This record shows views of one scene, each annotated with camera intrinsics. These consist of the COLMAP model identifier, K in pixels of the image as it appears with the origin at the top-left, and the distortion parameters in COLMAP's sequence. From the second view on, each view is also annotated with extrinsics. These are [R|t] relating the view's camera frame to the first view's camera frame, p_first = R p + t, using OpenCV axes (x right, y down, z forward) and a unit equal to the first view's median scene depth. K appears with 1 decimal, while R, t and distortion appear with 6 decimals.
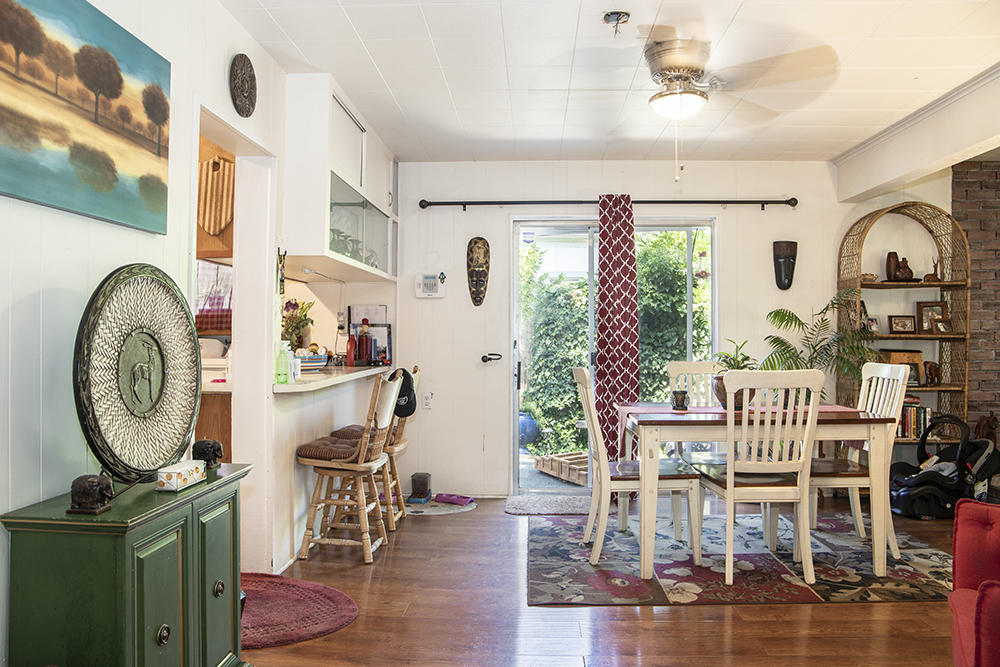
lens RADIAL K [[704.3, 0, 499.1], [0, 704.3, 326.6], [0, 0, 1]] dist [-0.077412, 0.019752]
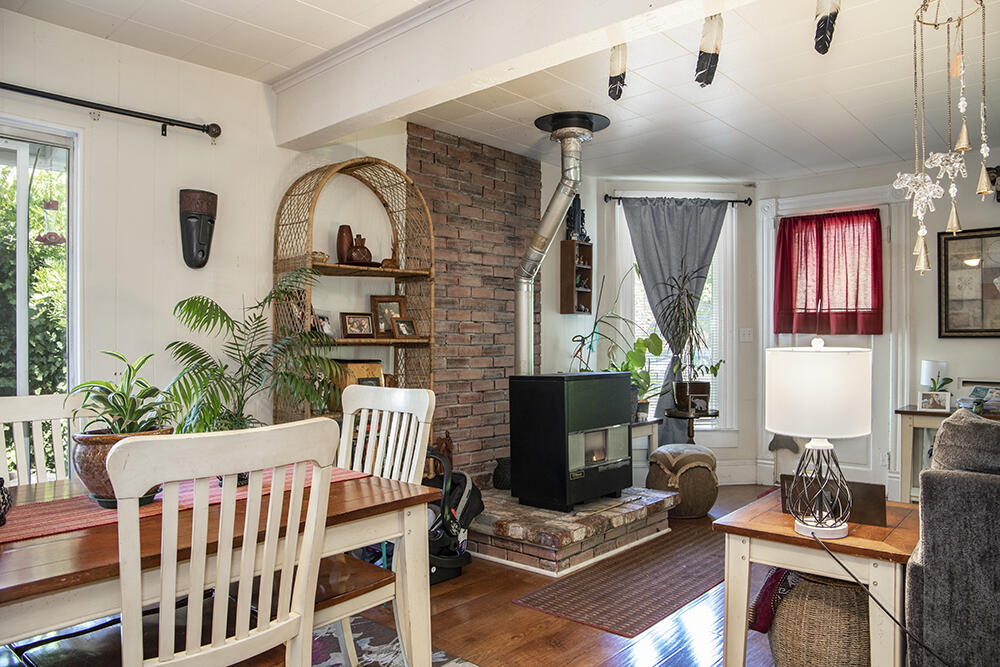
lens RADIAL K [[704.3, 0, 499.9], [0, 704.3, 333.1], [0, 0, 1]] dist [-0.077412, 0.019752]
pose [[0.649557, -0.001219, 0.760312, 0.115046], [-0.001508, 0.999995, 0.002891, 0.003317], [-0.760311, -0.003024, 0.649552, 0.394360]]
